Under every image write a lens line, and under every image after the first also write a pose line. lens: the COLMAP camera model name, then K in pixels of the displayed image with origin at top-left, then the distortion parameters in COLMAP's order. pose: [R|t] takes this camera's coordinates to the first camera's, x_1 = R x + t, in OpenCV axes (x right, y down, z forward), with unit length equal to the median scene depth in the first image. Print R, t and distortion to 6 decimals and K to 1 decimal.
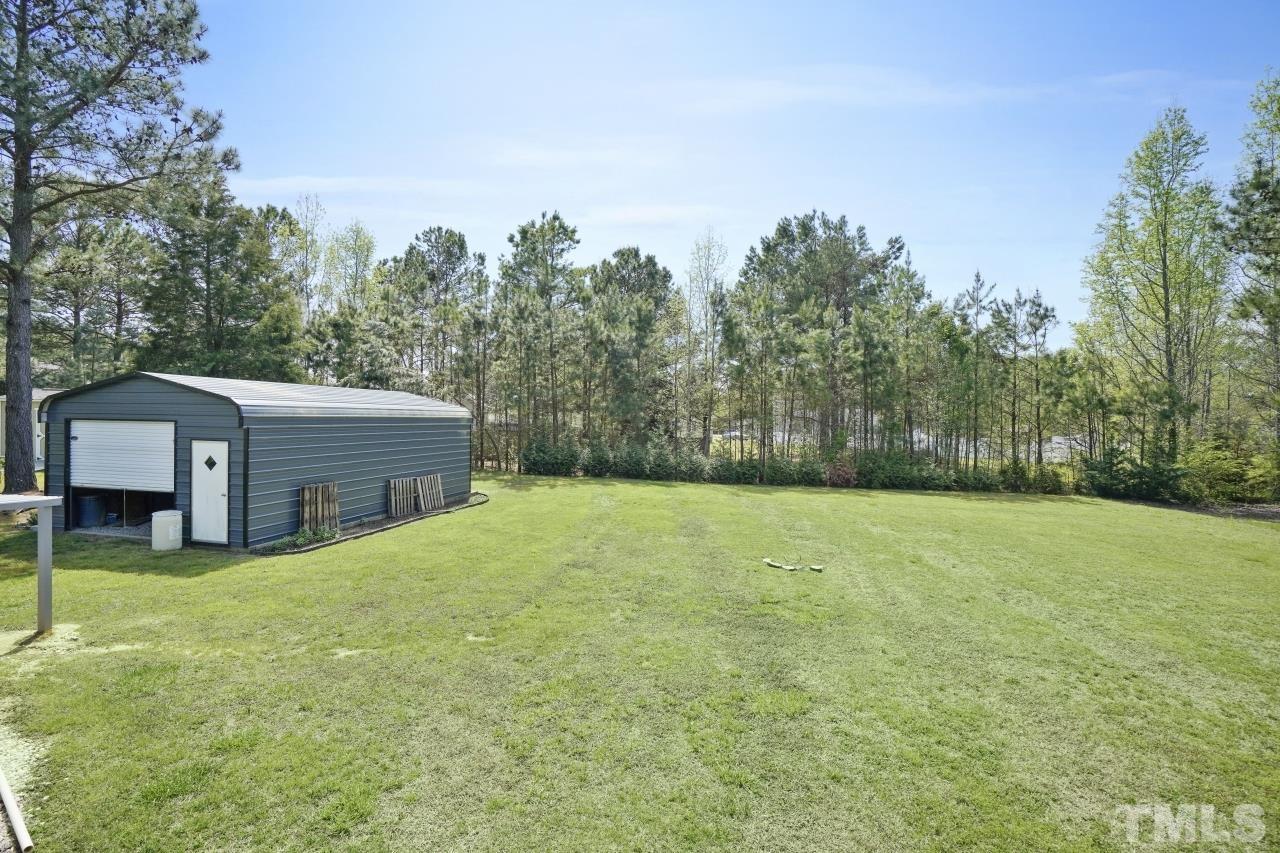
lens RADIAL K [[587.2, 0, 640.4], [0, 587.2, 421.6], [0, 0, 1]] dist [-0.055337, 0.021345]
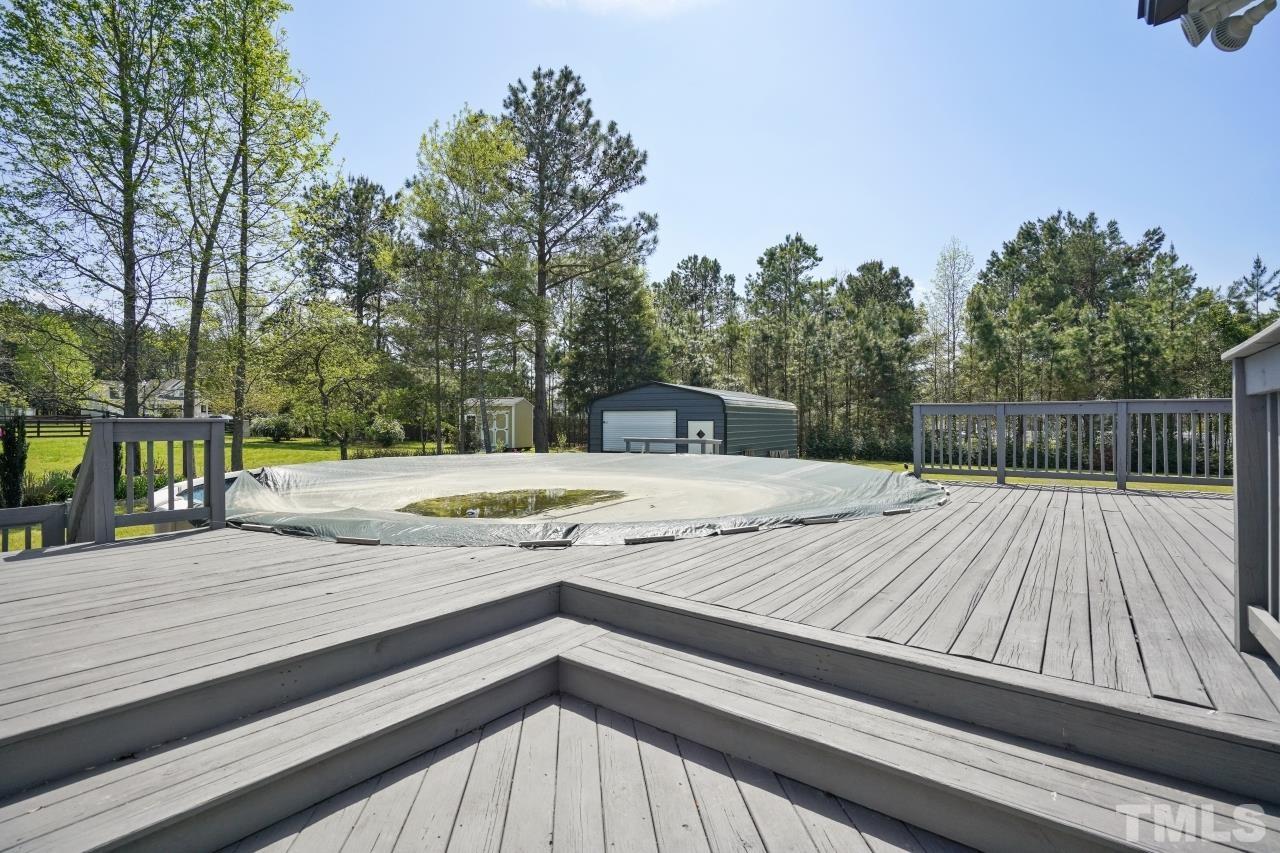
lens RADIAL K [[593.8, 0, 665.0], [0, 593.8, 412.2], [0, 0, 1]] dist [-0.015836, 0.011072]
pose [[0.965399, -0.019798, -0.260025, -0.128721], [0.013705, 0.999588, -0.025222, 0.016135], [0.260417, 0.020786, 0.965273, -0.223719]]
